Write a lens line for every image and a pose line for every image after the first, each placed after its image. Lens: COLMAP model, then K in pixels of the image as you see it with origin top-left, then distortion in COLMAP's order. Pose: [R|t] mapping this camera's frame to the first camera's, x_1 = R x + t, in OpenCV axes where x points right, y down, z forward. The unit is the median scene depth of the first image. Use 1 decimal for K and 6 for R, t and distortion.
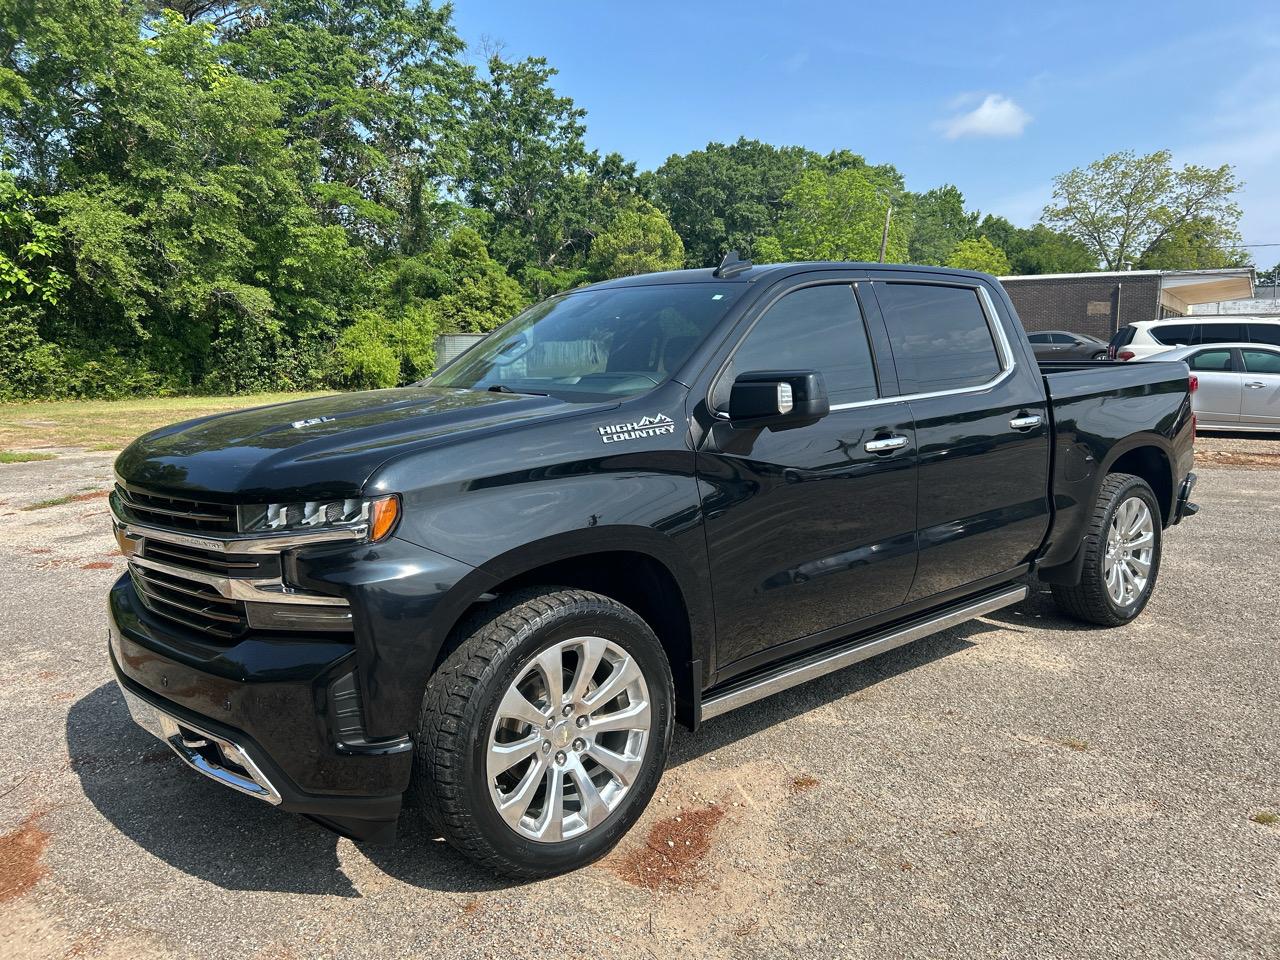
lens RADIAL K [[963.4, 0, 640.1], [0, 963.4, 472.1], [0, 0, 1]] dist [0.046912, -0.050546]
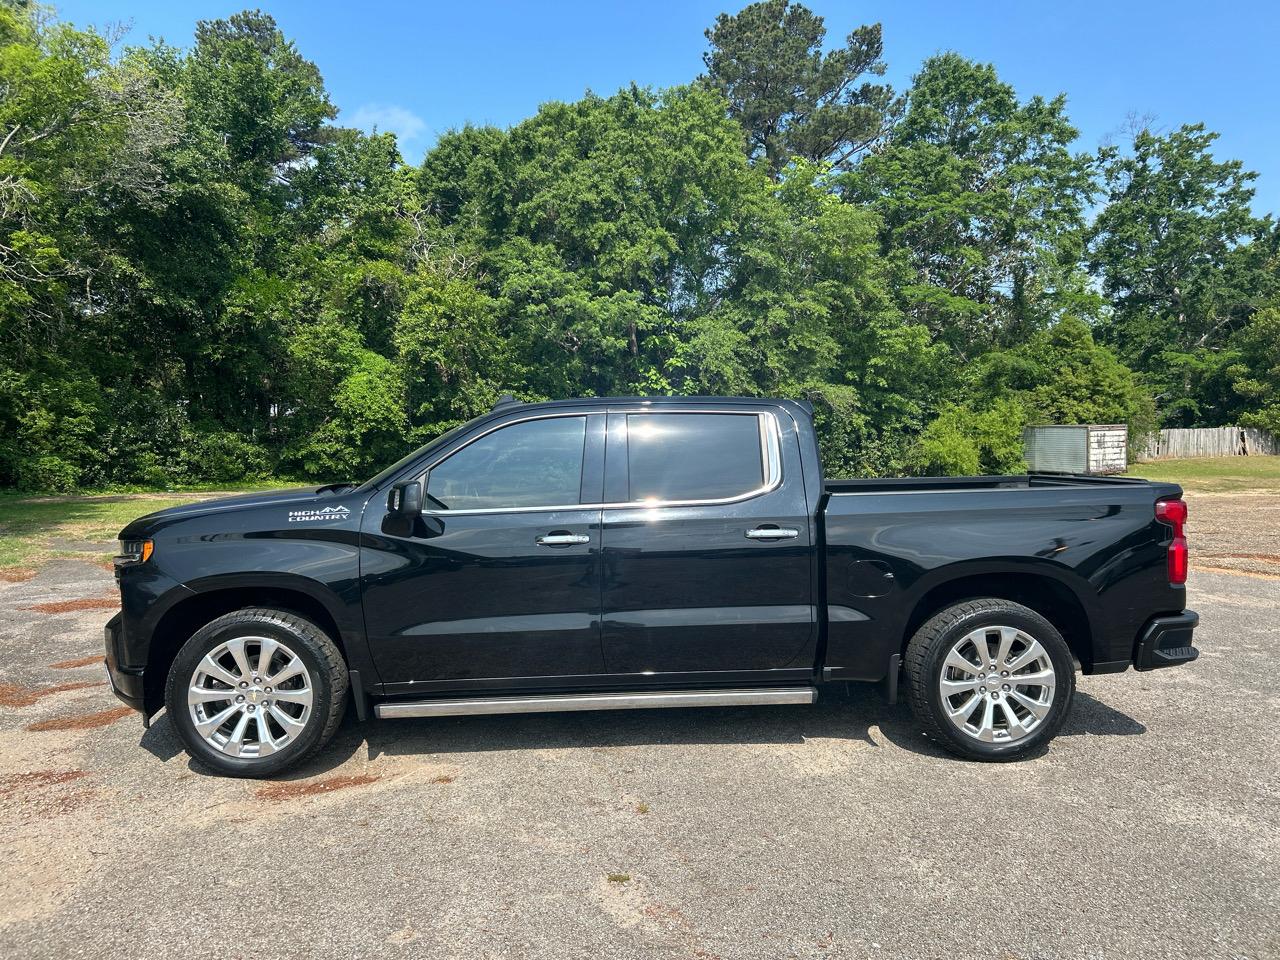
lens RADIAL K [[963.4, 0, 644.3], [0, 963.4, 463.9], [0, 0, 1]] dist [0.046912, -0.050546]
pose [[0.785331, 0.022246, -0.618676, 1.178425], [-0.083778, 0.993980, -0.070605, -0.049987], [0.613381, 0.107280, 0.782467, 0.047771]]
